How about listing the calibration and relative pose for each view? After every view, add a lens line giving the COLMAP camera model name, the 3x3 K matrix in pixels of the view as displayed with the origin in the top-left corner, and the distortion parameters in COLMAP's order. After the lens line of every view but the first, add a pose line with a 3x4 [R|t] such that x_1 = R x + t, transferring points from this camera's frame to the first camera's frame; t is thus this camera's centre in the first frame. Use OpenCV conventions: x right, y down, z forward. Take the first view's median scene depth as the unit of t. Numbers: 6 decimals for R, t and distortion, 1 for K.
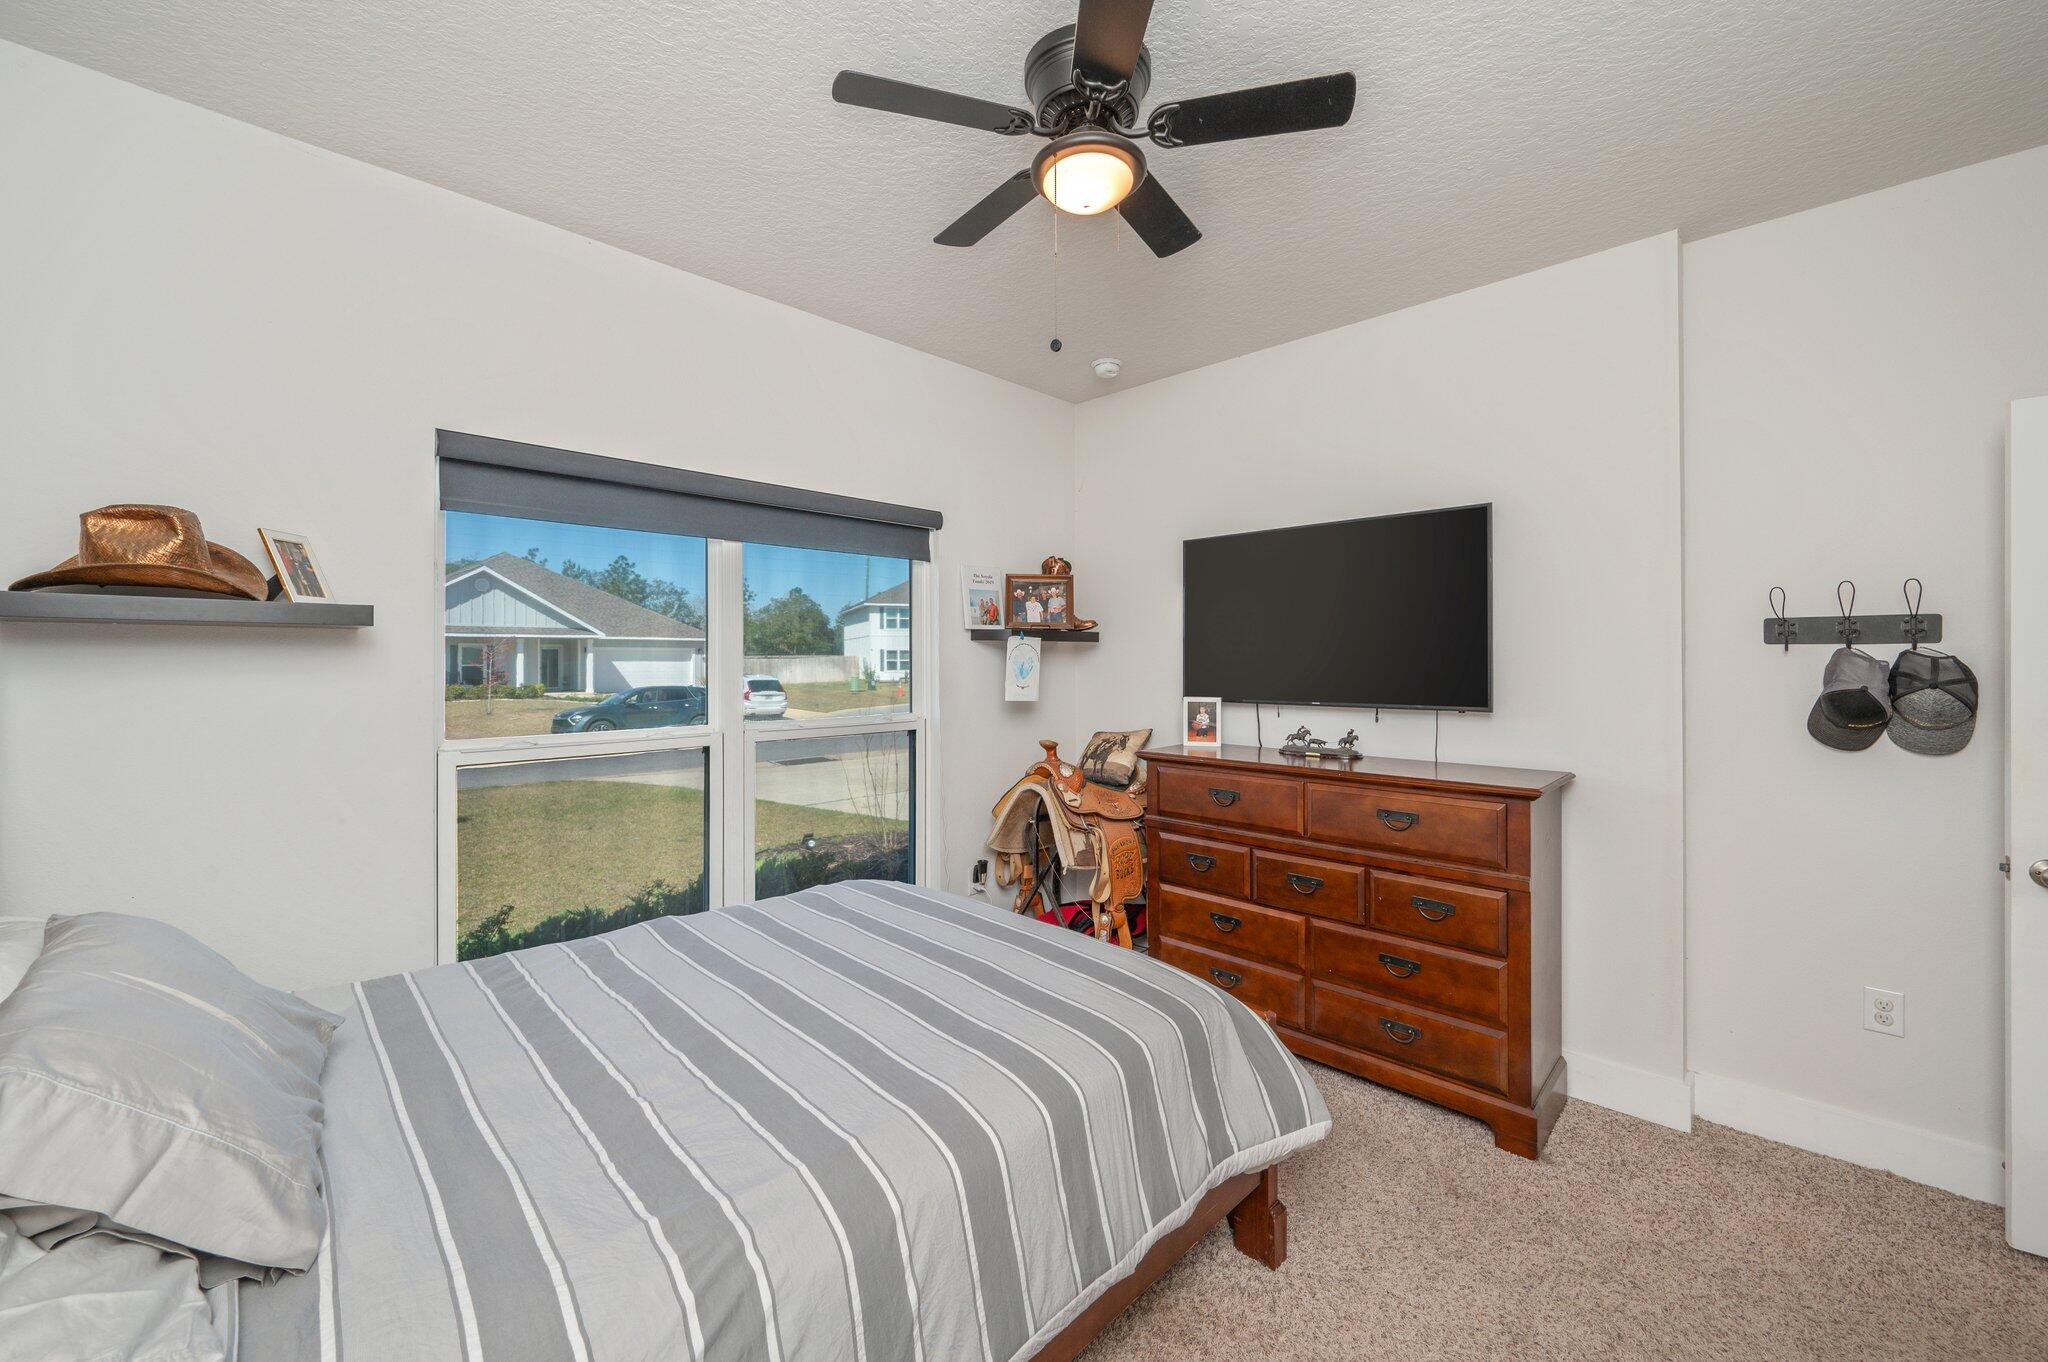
lens RADIAL K [[816.5, 0, 1026.4], [0, 816.5, 673.4], [0, 0, 1]] dist [0.000509, -0.000424]
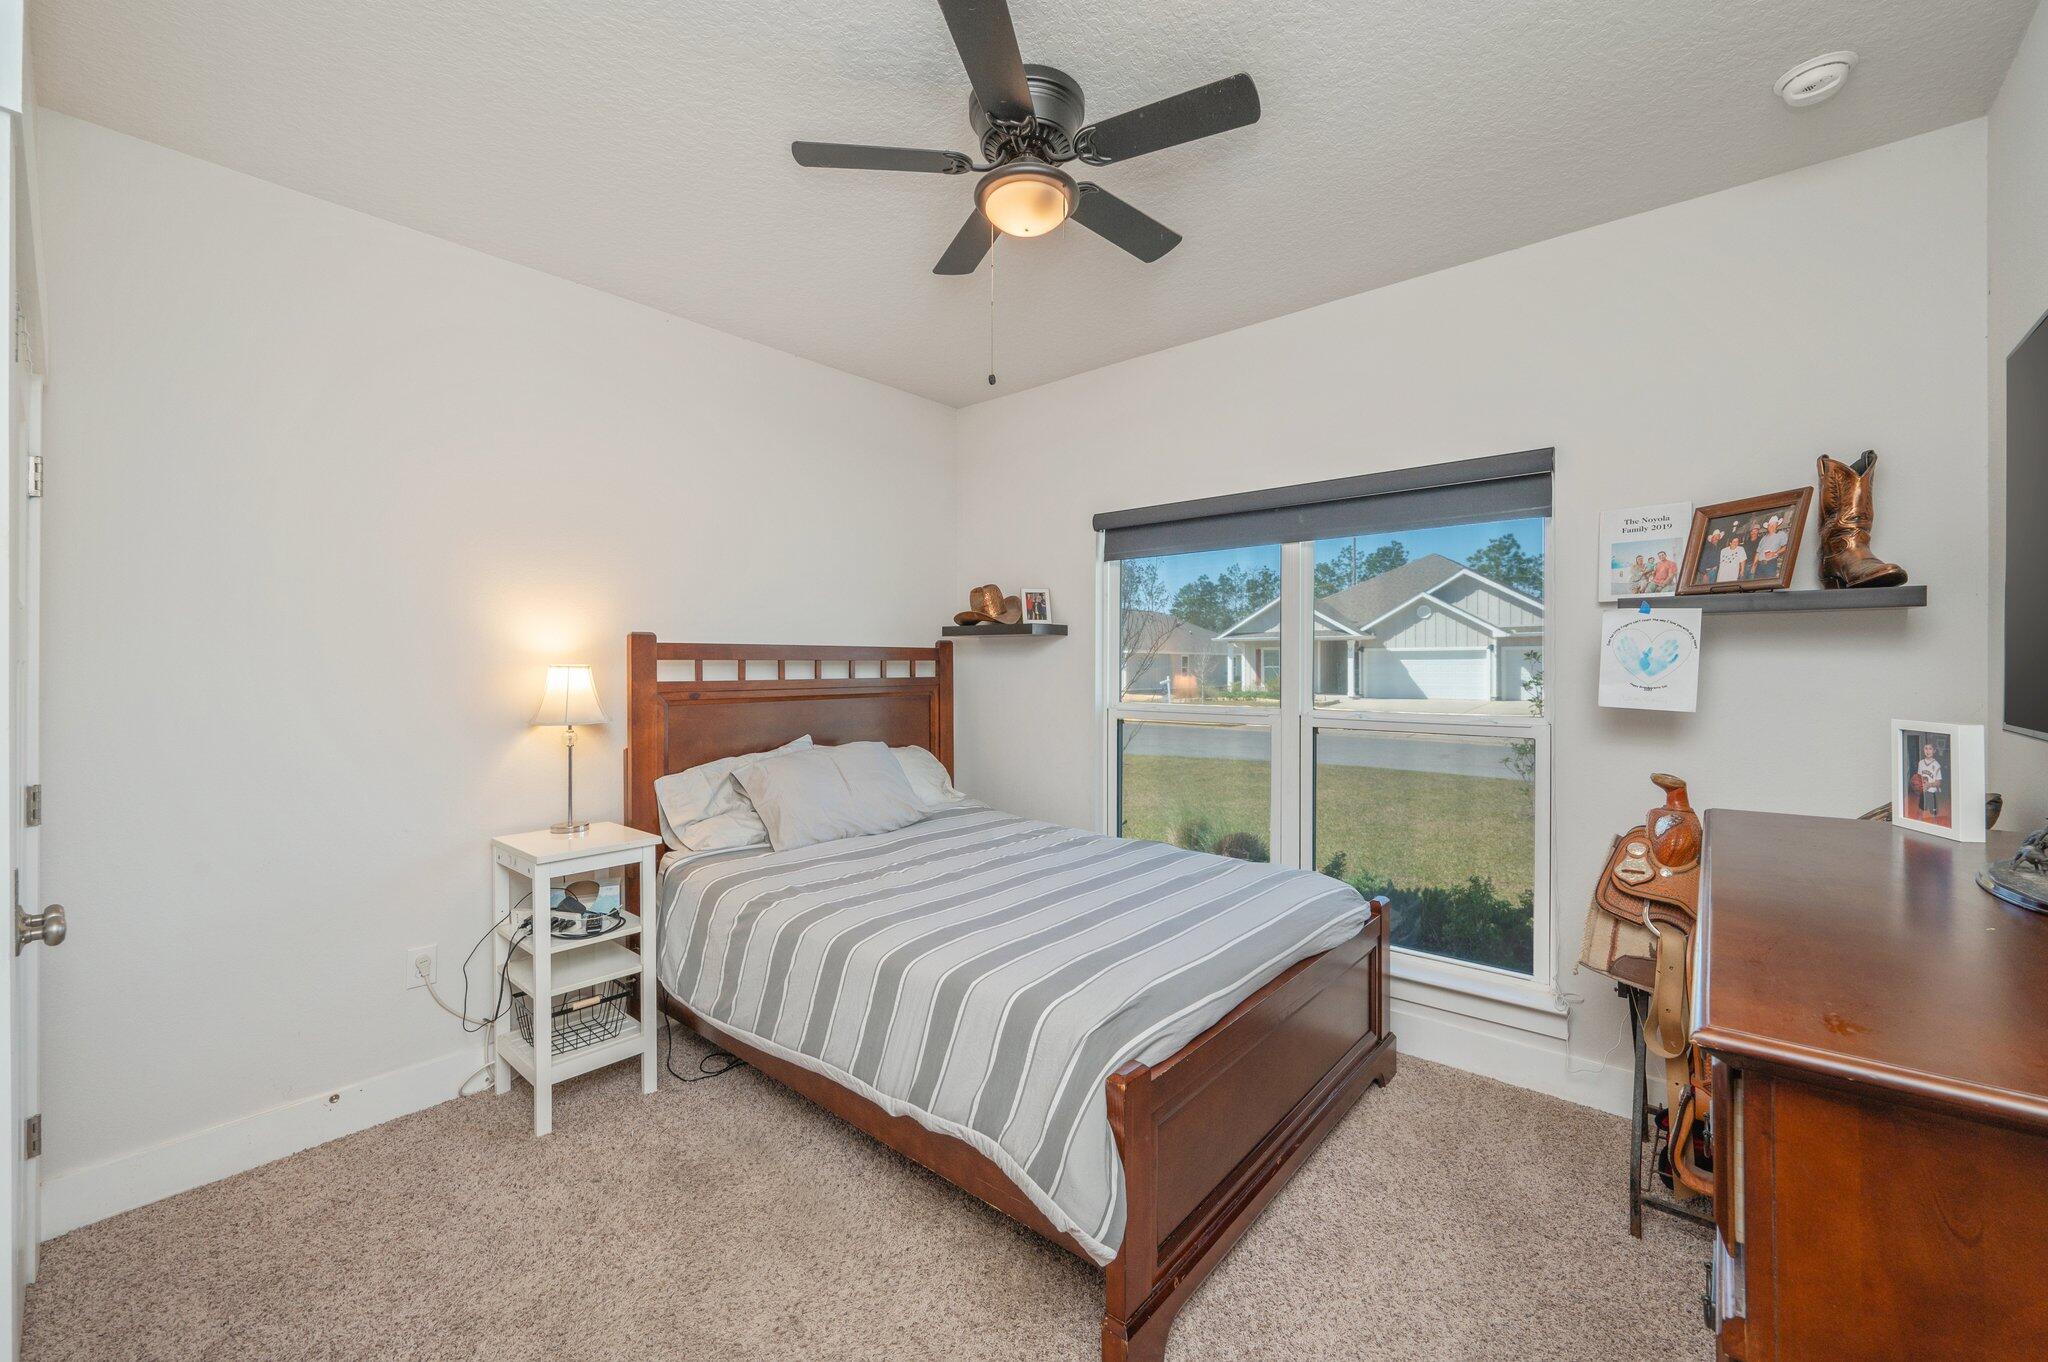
lens RADIAL K [[816.5, 0, 1026.4], [0, 816.5, 673.4], [0, 0, 1]] dist [0.000509, -0.000424]
pose [[0.101616, 0.013028, -0.994738, 0.570503], [-0.008928, 0.999886, 0.012183, 0.002061], [0.994784, 0.007643, 0.101721, 0.445486]]
